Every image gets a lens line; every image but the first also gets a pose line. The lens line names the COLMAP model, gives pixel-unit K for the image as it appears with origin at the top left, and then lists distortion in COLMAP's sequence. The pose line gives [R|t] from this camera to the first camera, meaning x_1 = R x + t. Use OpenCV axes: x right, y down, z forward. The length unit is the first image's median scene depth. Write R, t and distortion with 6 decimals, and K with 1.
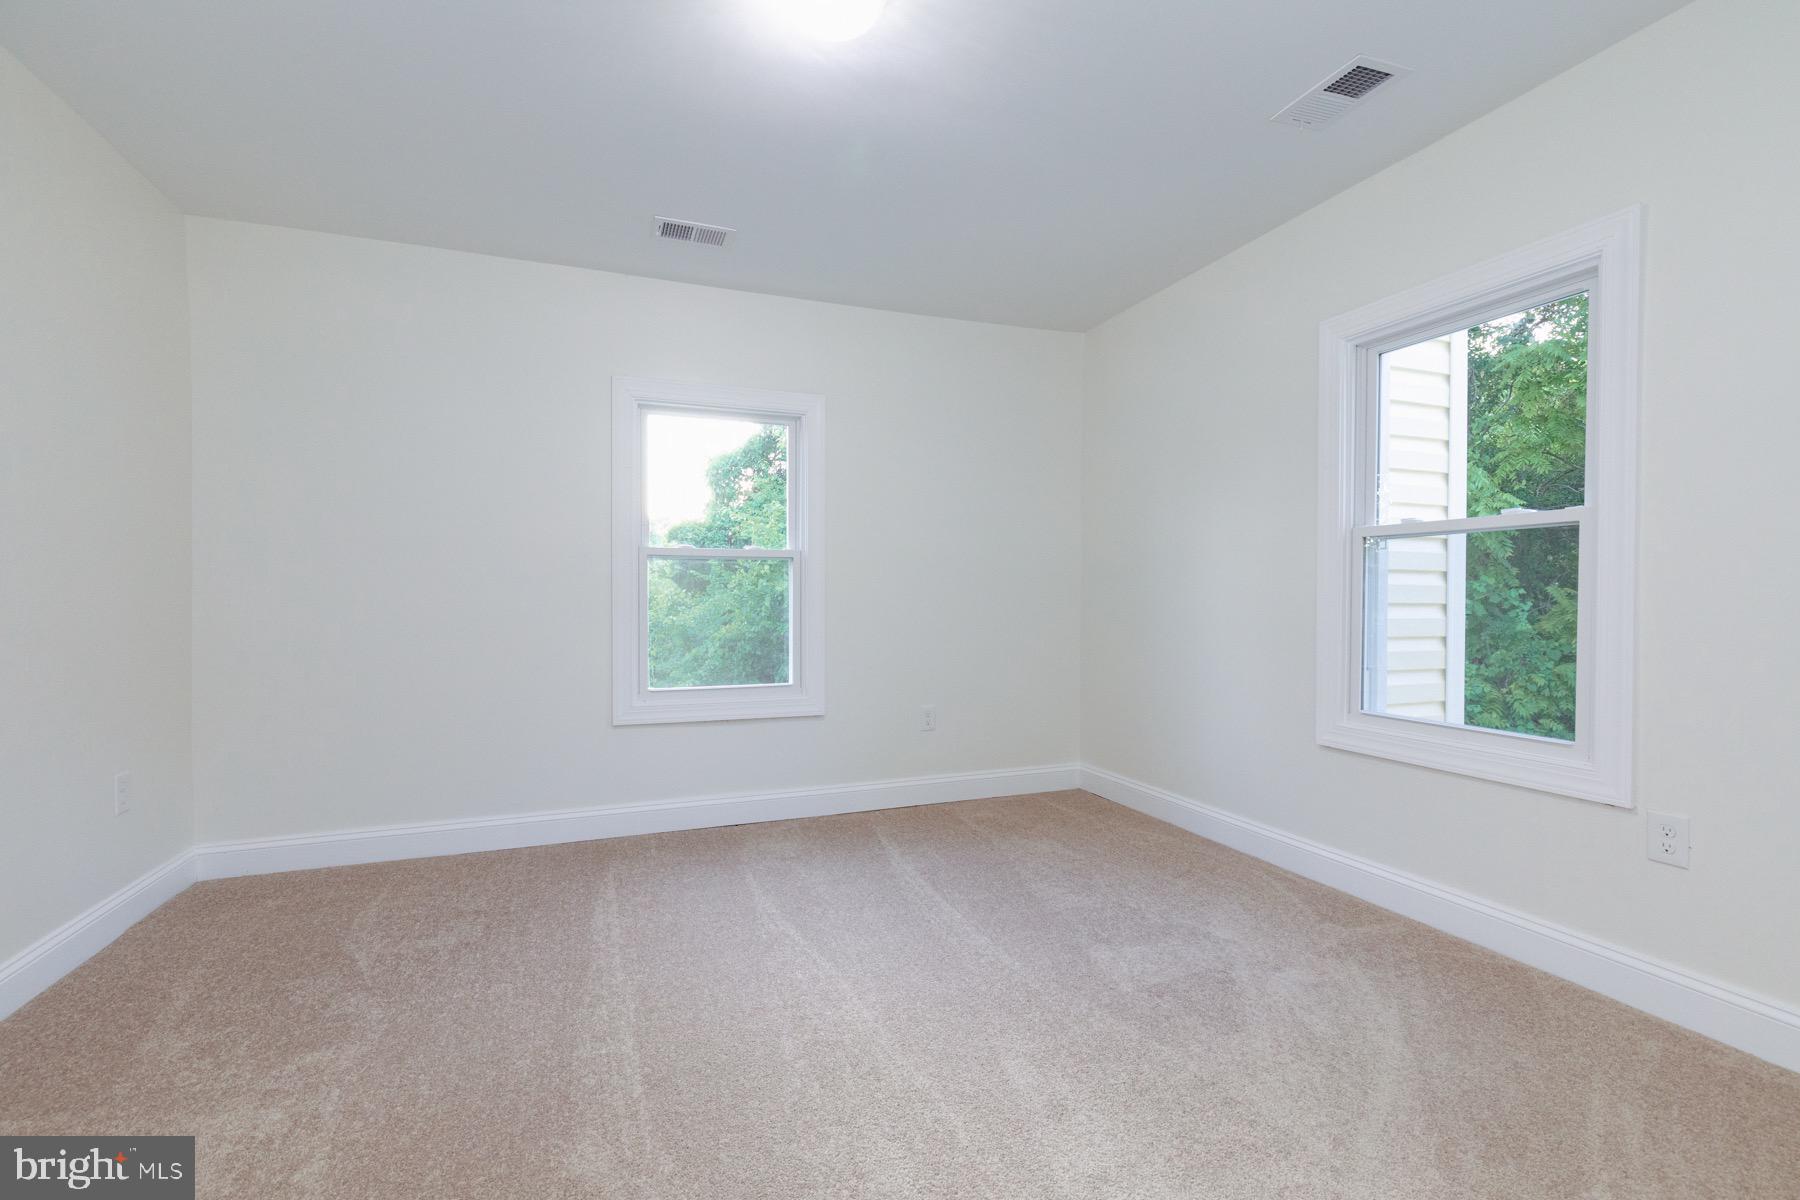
lens RADIAL K [[810.1, 0, 900.3], [0, 810.1, 616.3], [0, 0, 1]] dist [0.009264, -0.001086]
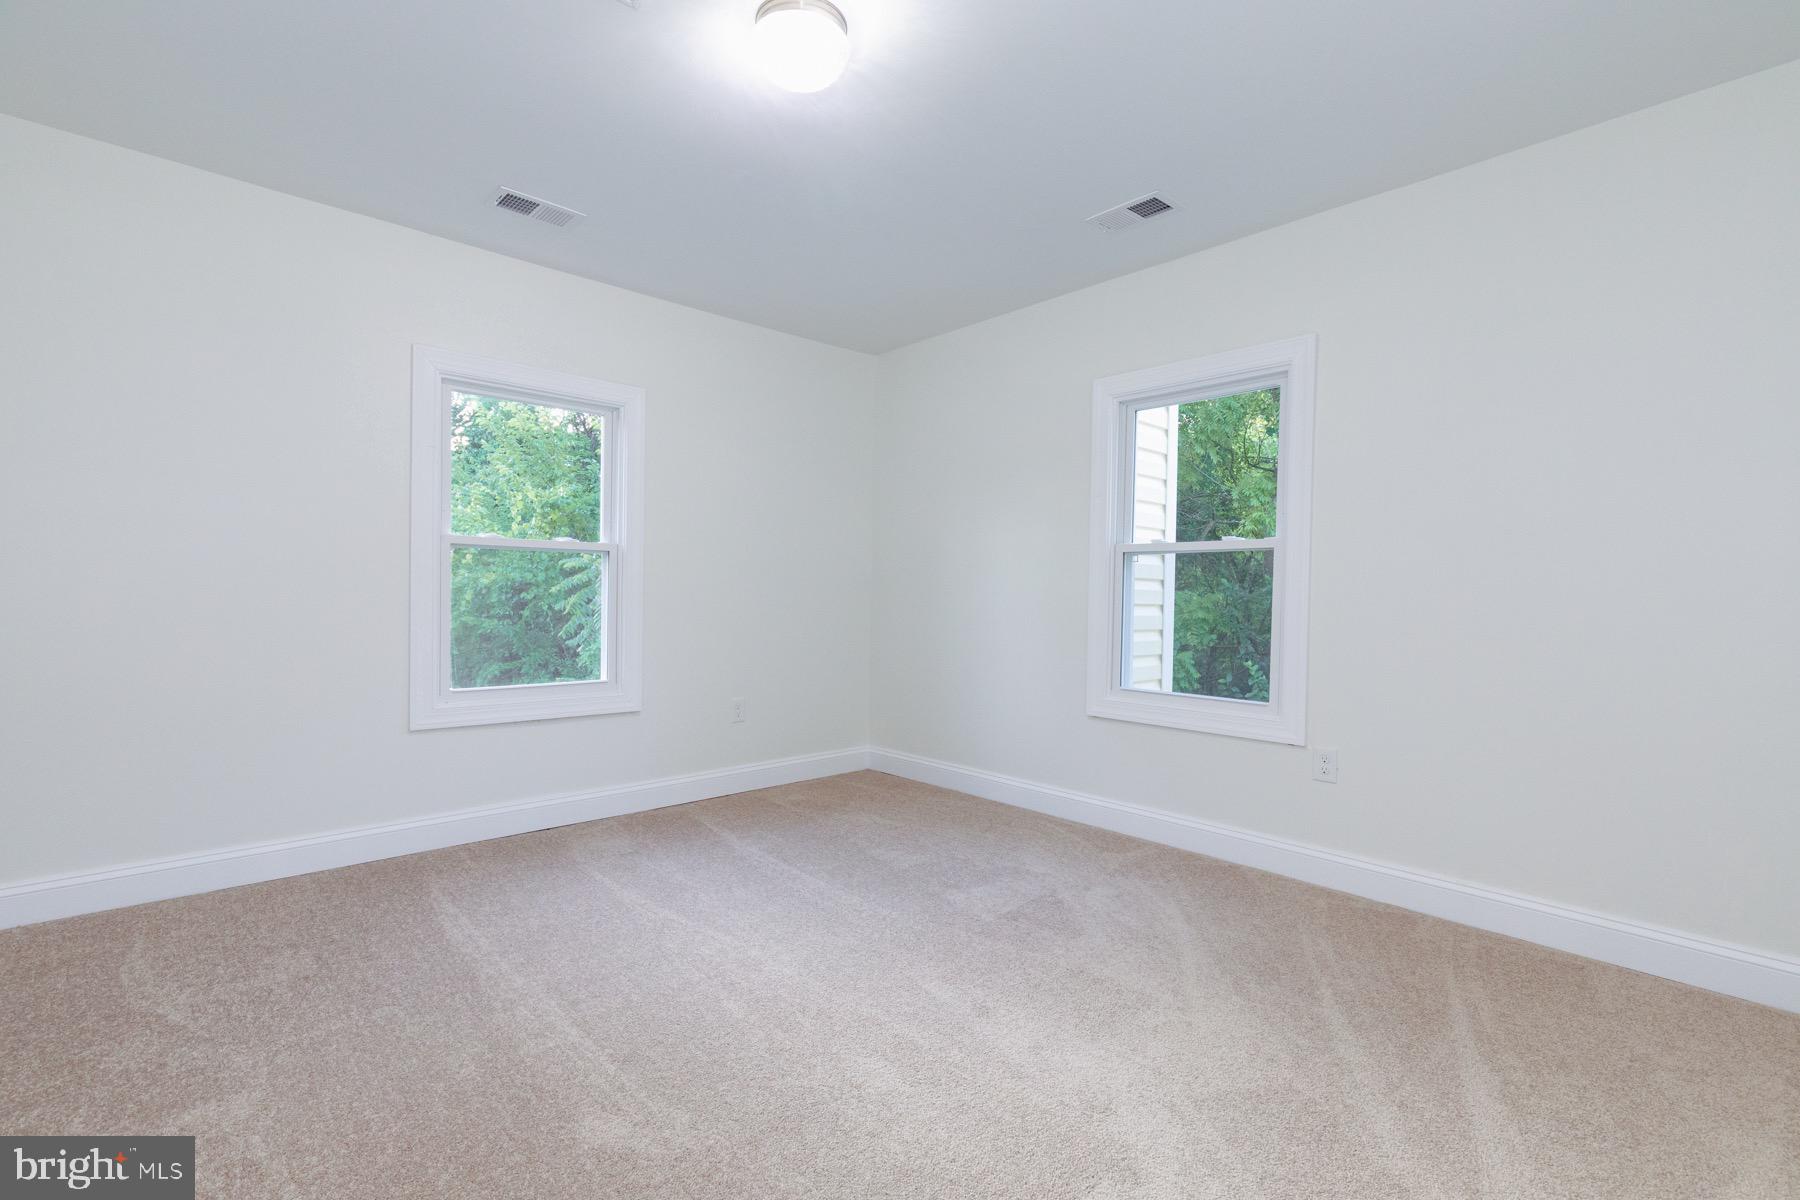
lens RADIAL K [[811.3, 0, 898.7], [0, 811.3, 621.3], [0, 0, 1]] dist [0.015731, -0.001171]
pose [[0.927816, 0.001470, 0.373036, -0.235578], [-0.005135, 0.999948, 0.008831, 0.002067], [-0.373004, -0.010110, 0.927775, -0.059945]]
